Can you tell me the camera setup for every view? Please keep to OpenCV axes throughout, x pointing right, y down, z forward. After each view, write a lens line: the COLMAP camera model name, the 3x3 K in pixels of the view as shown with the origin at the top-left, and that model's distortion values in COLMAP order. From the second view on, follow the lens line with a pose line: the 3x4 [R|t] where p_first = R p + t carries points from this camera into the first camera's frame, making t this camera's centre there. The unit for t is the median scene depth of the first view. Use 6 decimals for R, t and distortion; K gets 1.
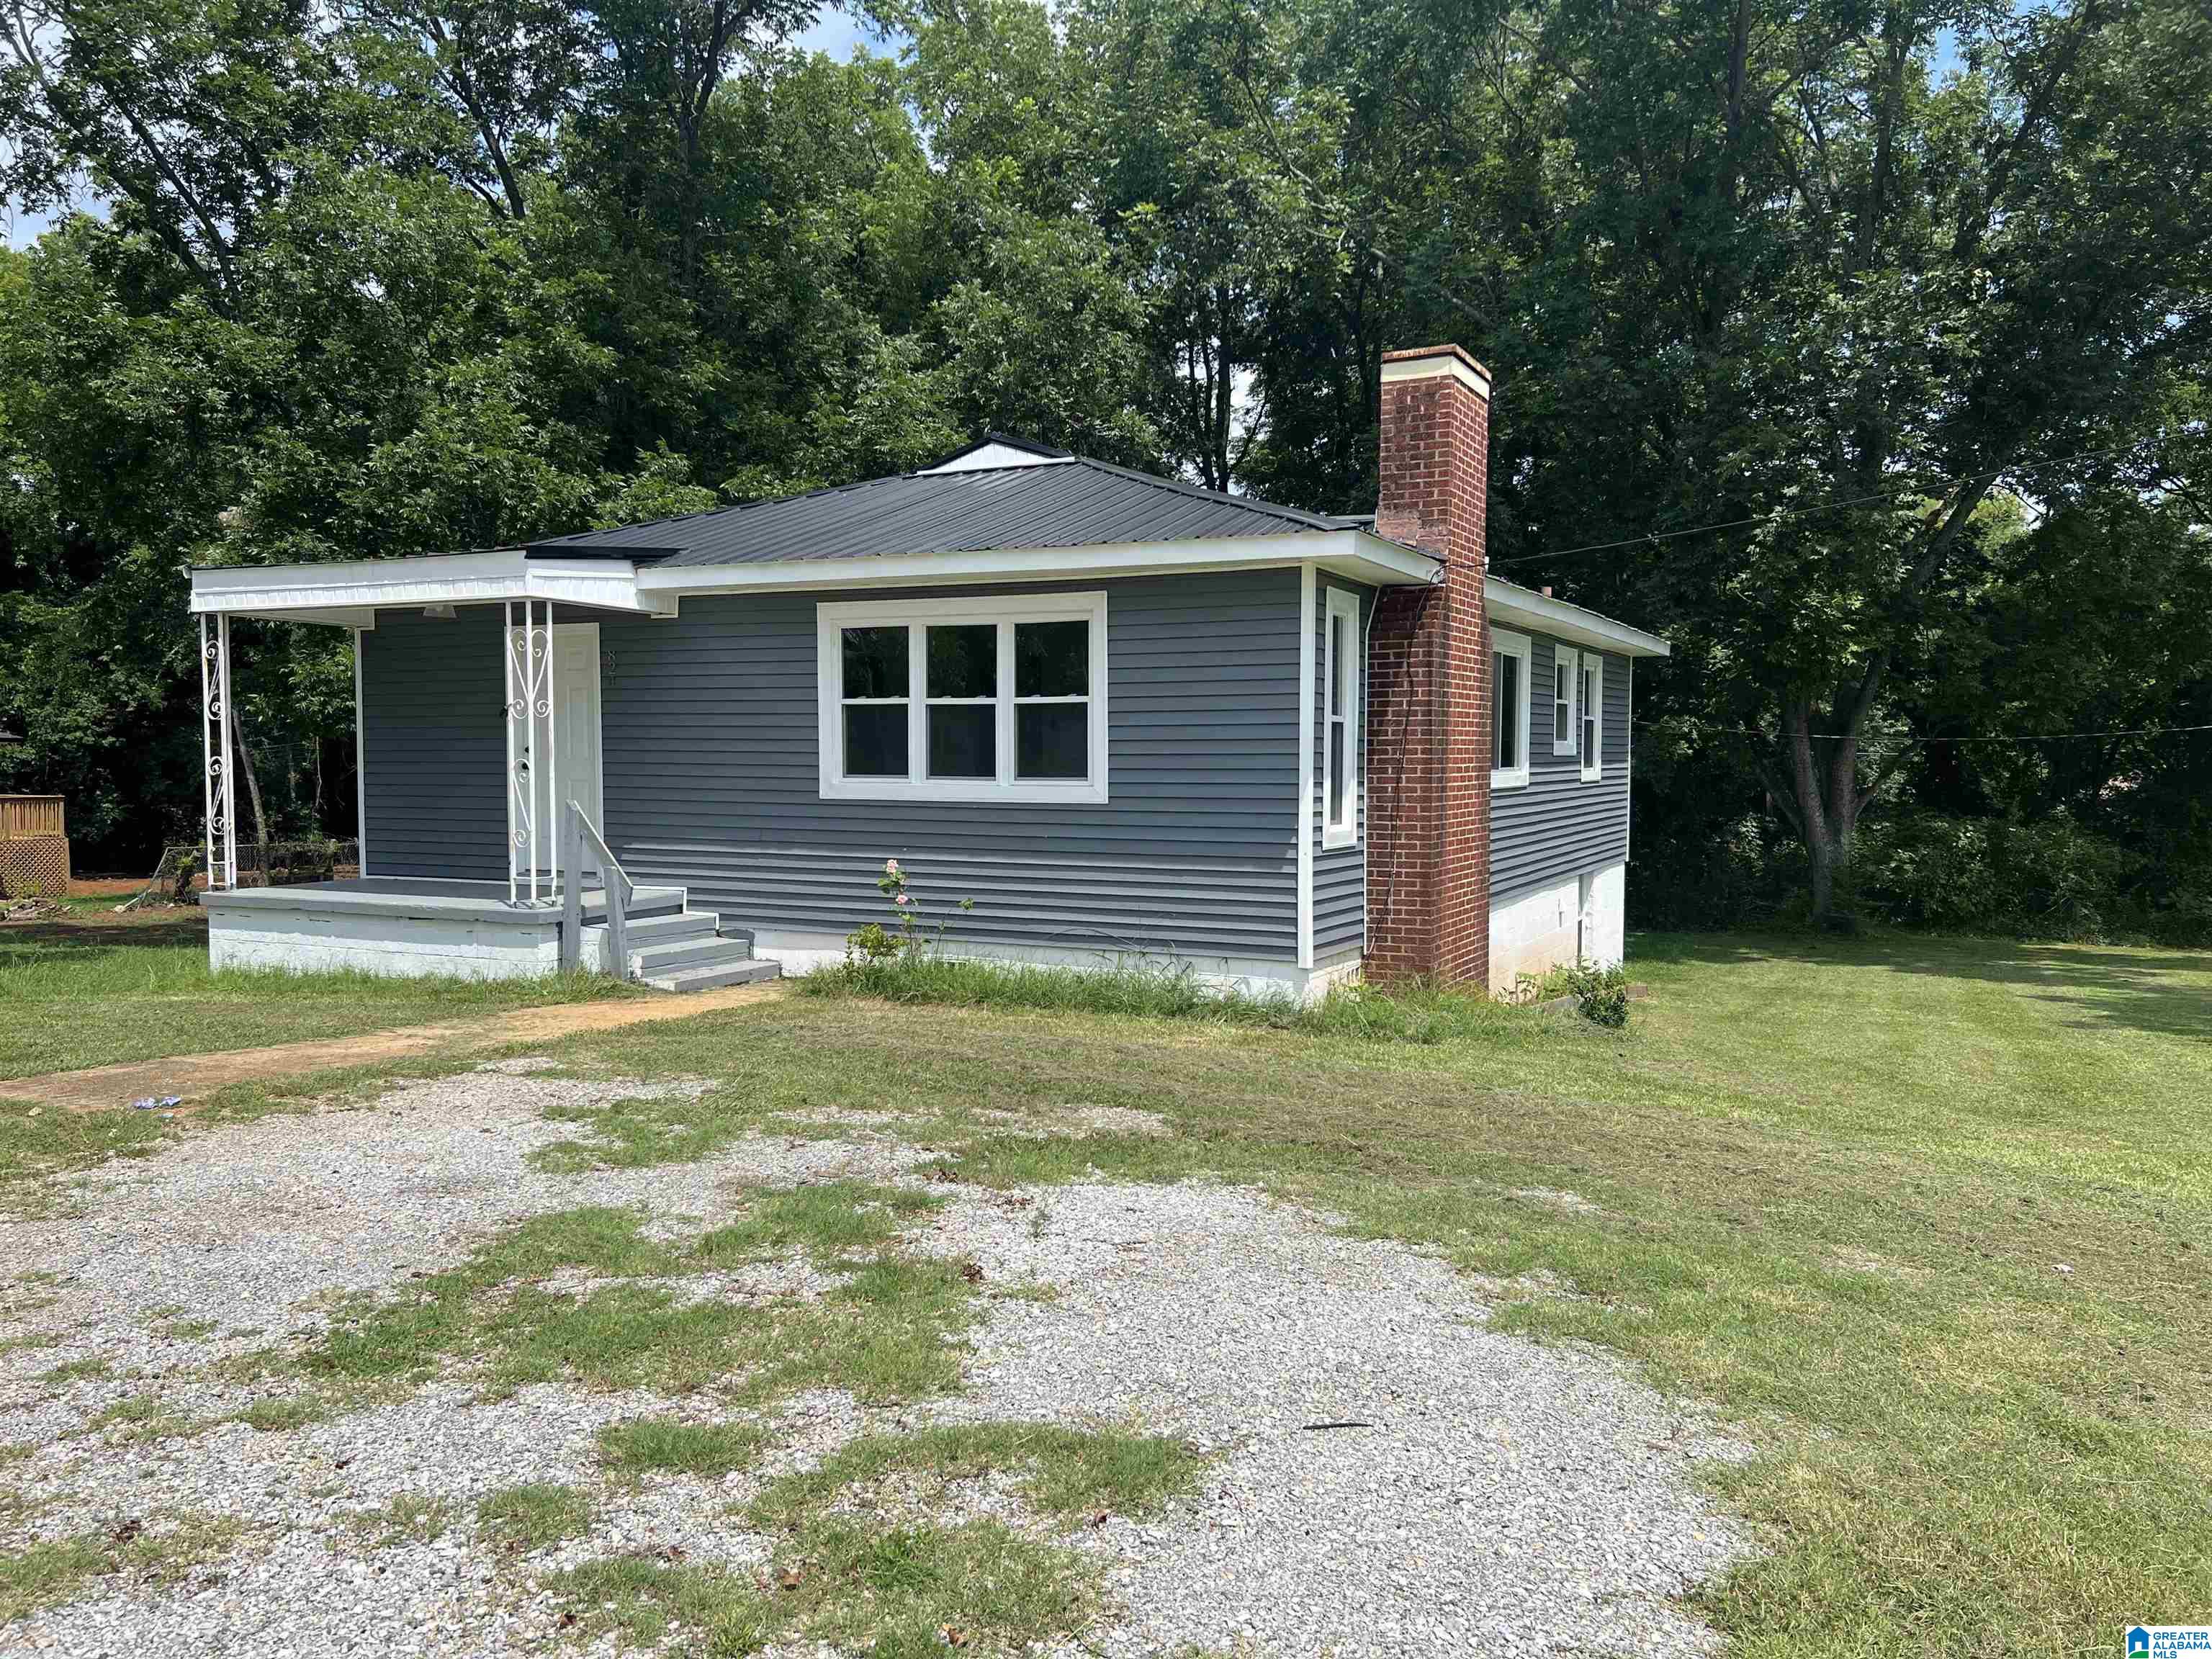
lens RADIAL K [[1672.6, 0, 1105.8], [0, 1672.6, 873.9], [0, 0, 1]] dist [0.065559, -0.061773]
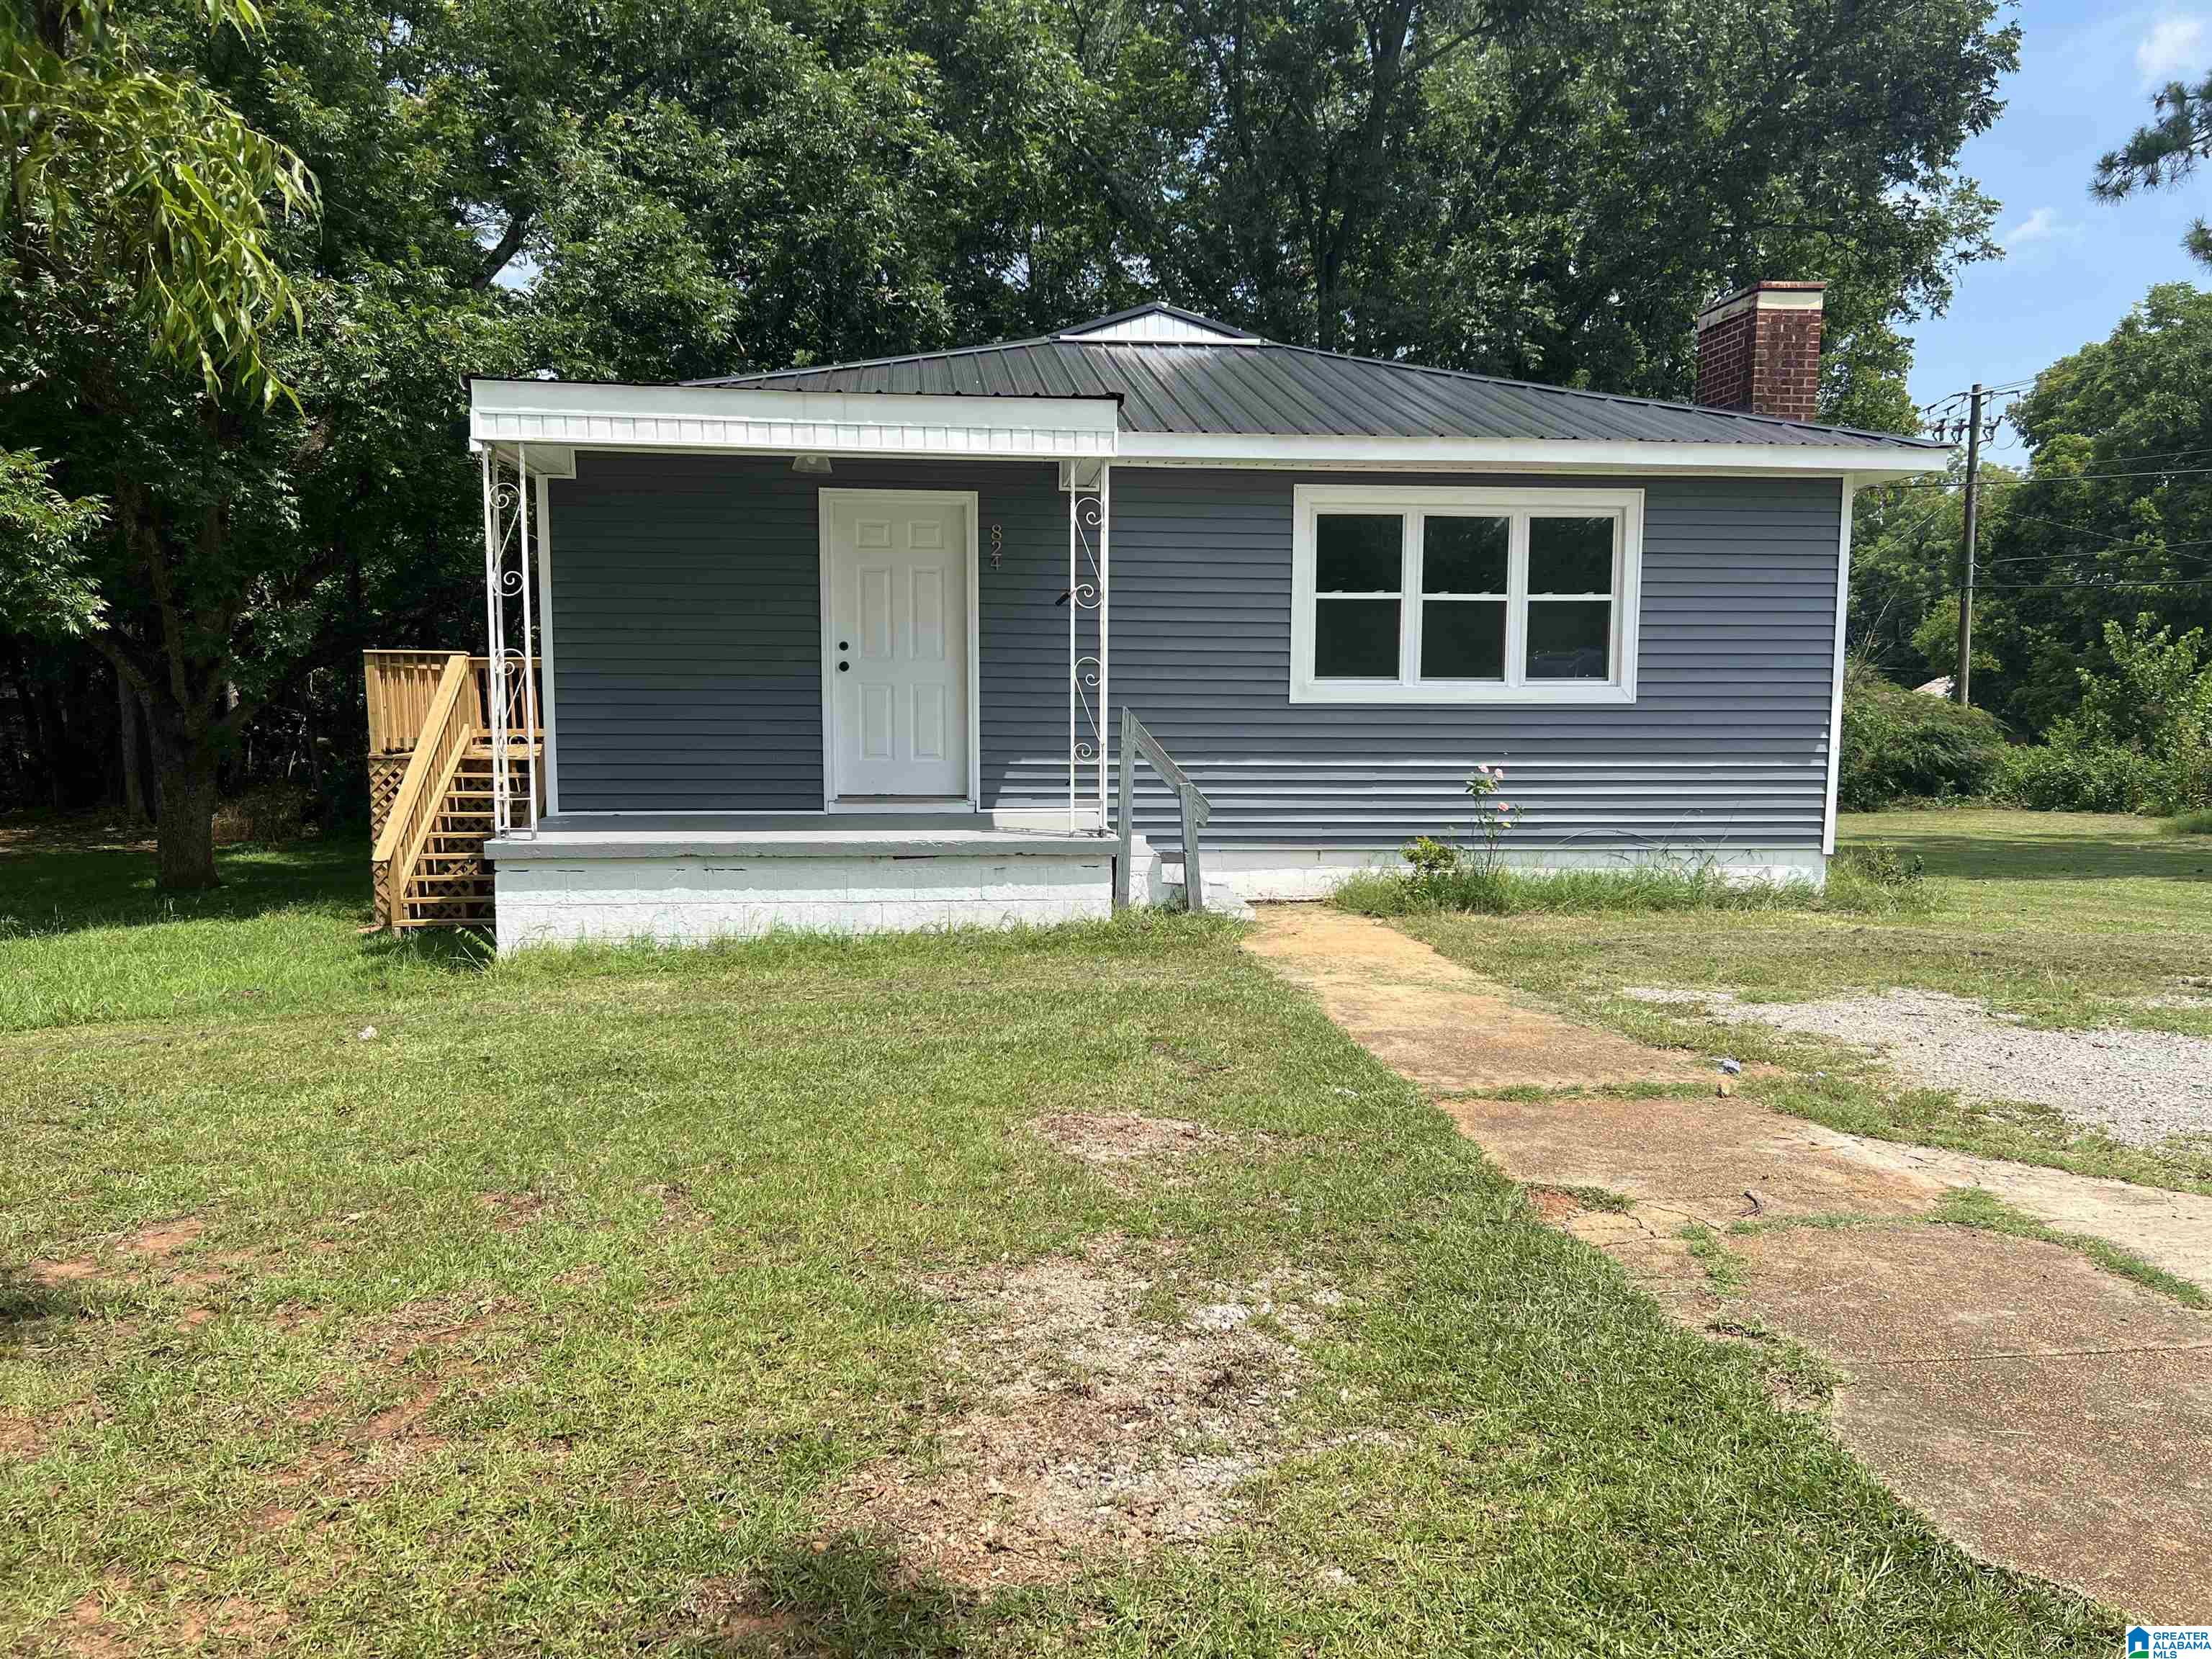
lens RADIAL K [[1672.6, 0, 1116.0], [0, 1672.6, 846.2], [0, 0, 1]] dist [0.065559, -0.061773]
pose [[0.841305, -0.052974, 0.537959, -0.769885], [0.032844, 0.998357, 0.046946, -0.013553], [-0.539562, -0.021827, 0.841663, 0.301220]]
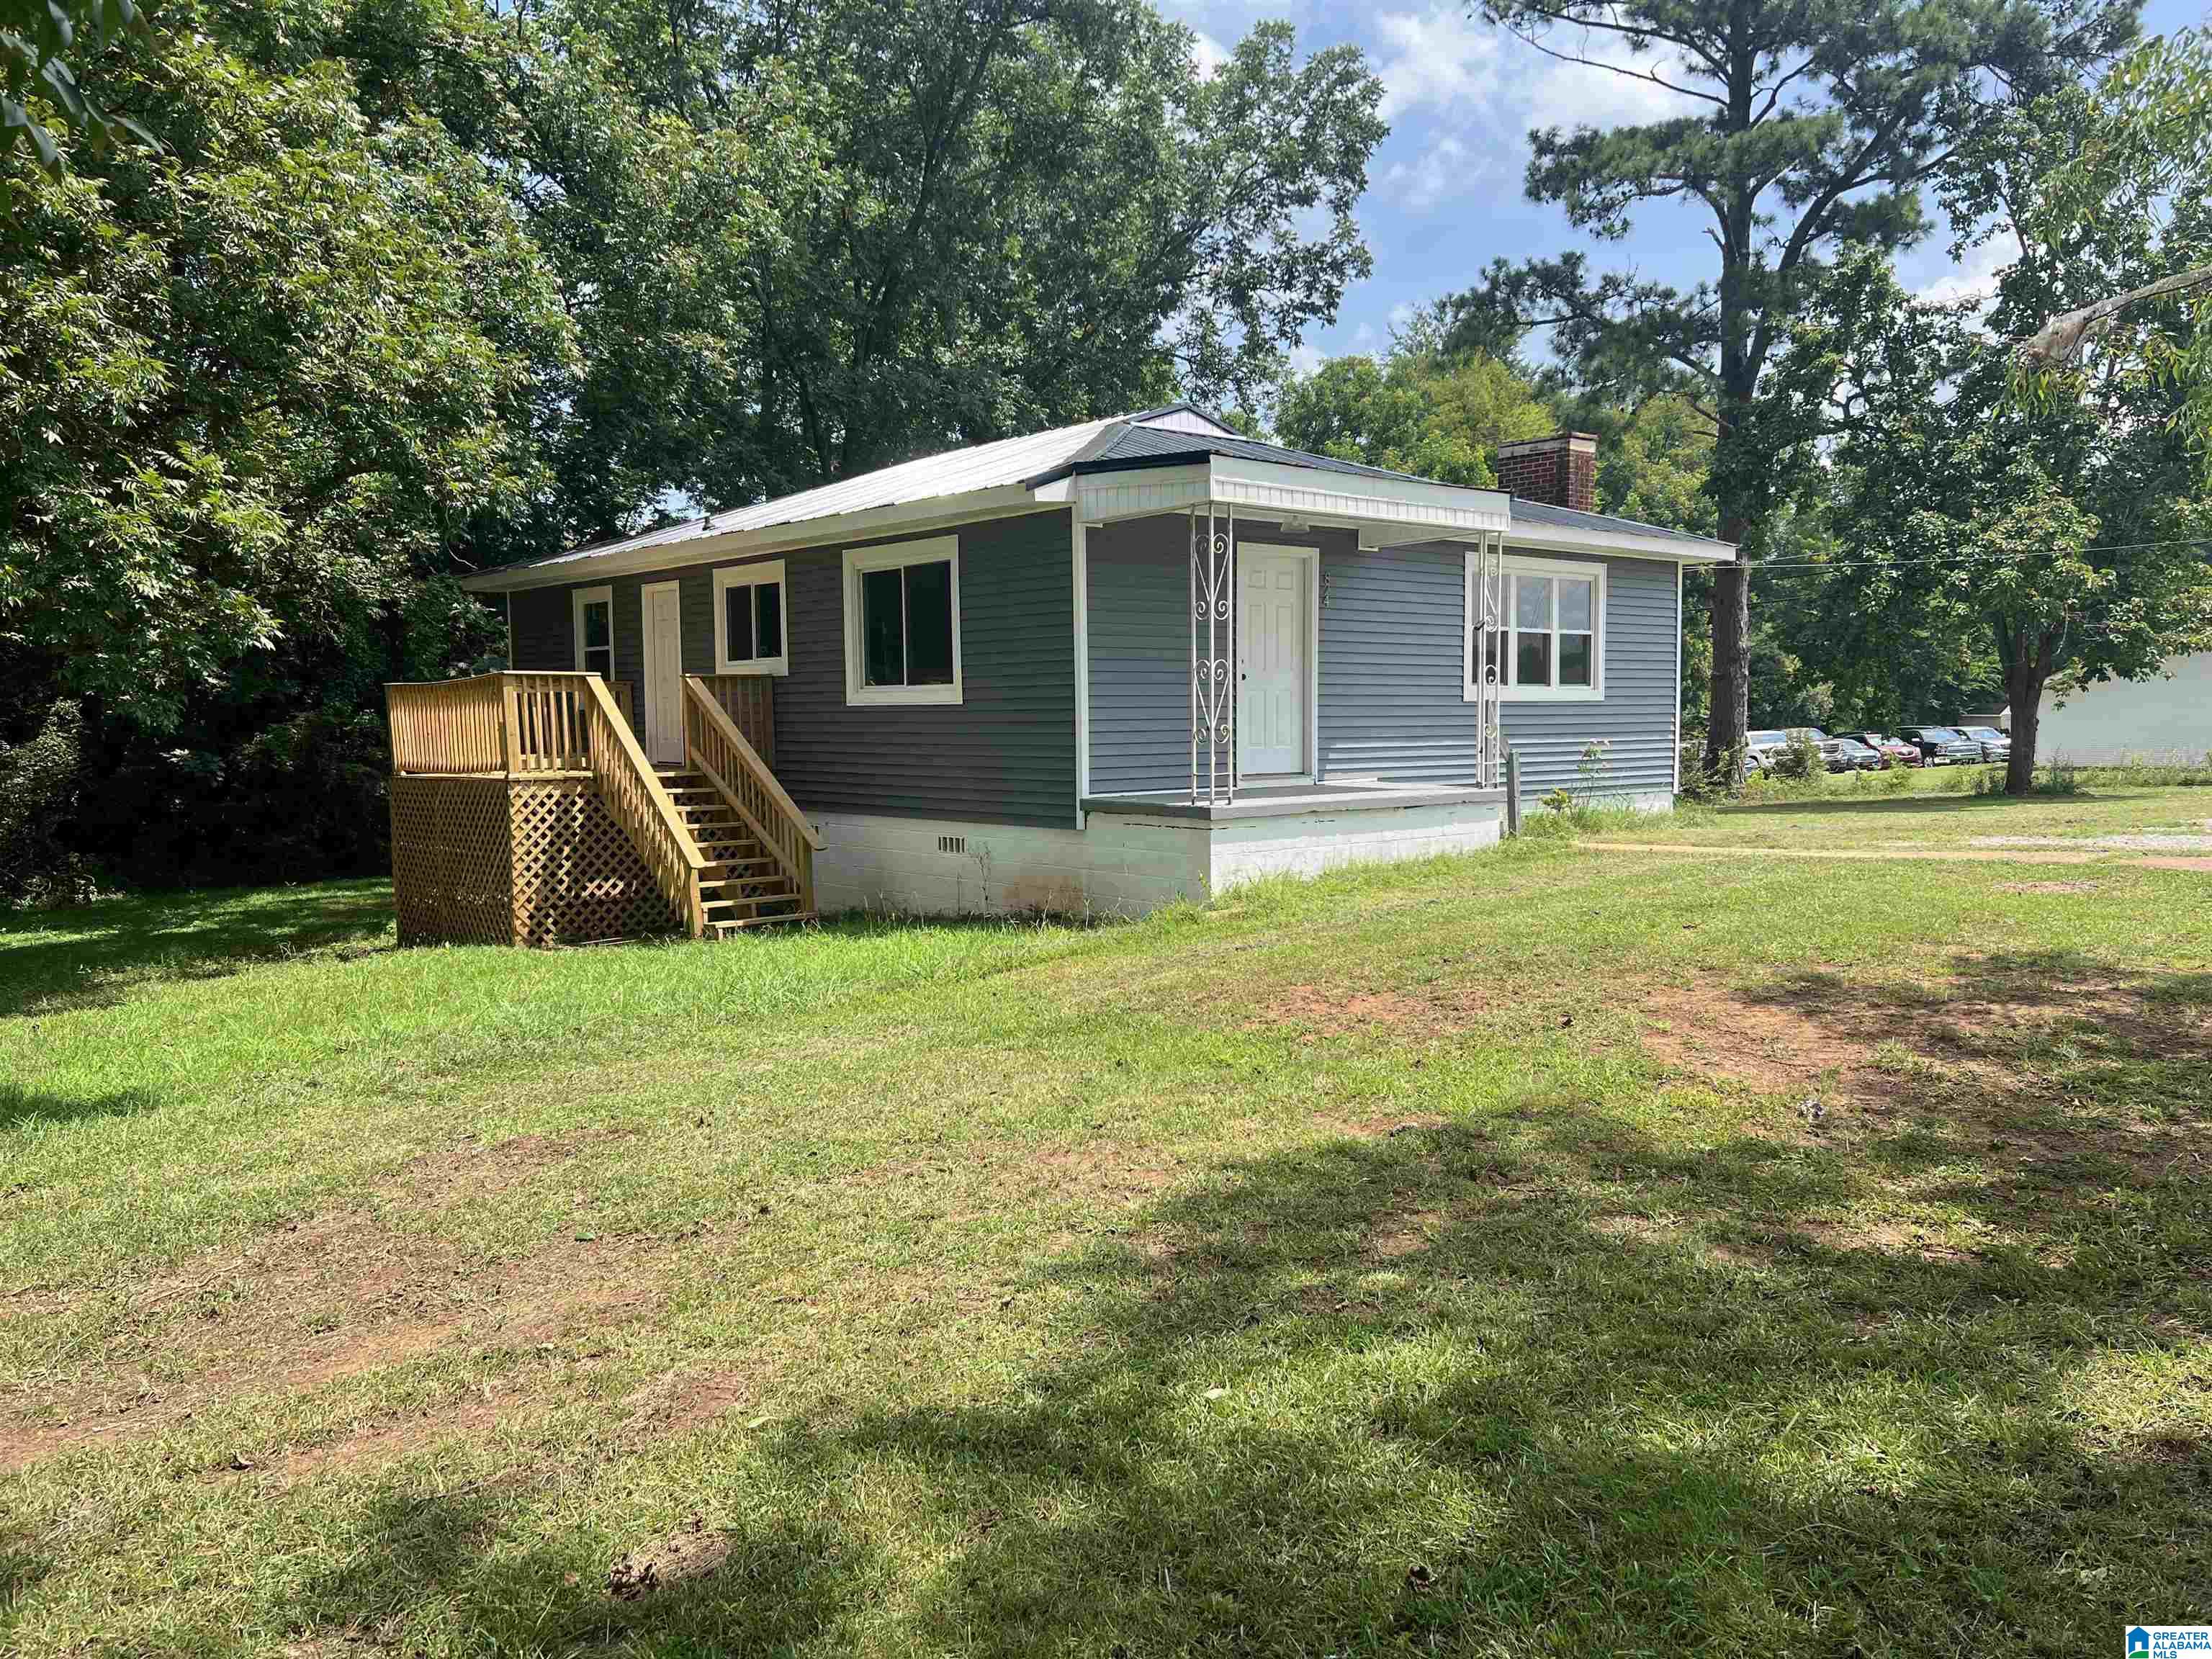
lens RADIAL K [[1672.6, 0, 1098.3], [0, 1672.6, 865.1], [0, 0, 1]] dist [0.065559, -0.061773]
pose [[0.387594, -0.086706, 0.917743, -1.559138], [0.074883, 0.995238, 0.062402, -0.021720], [-0.918784, 0.044536, 0.392241, 0.785090]]
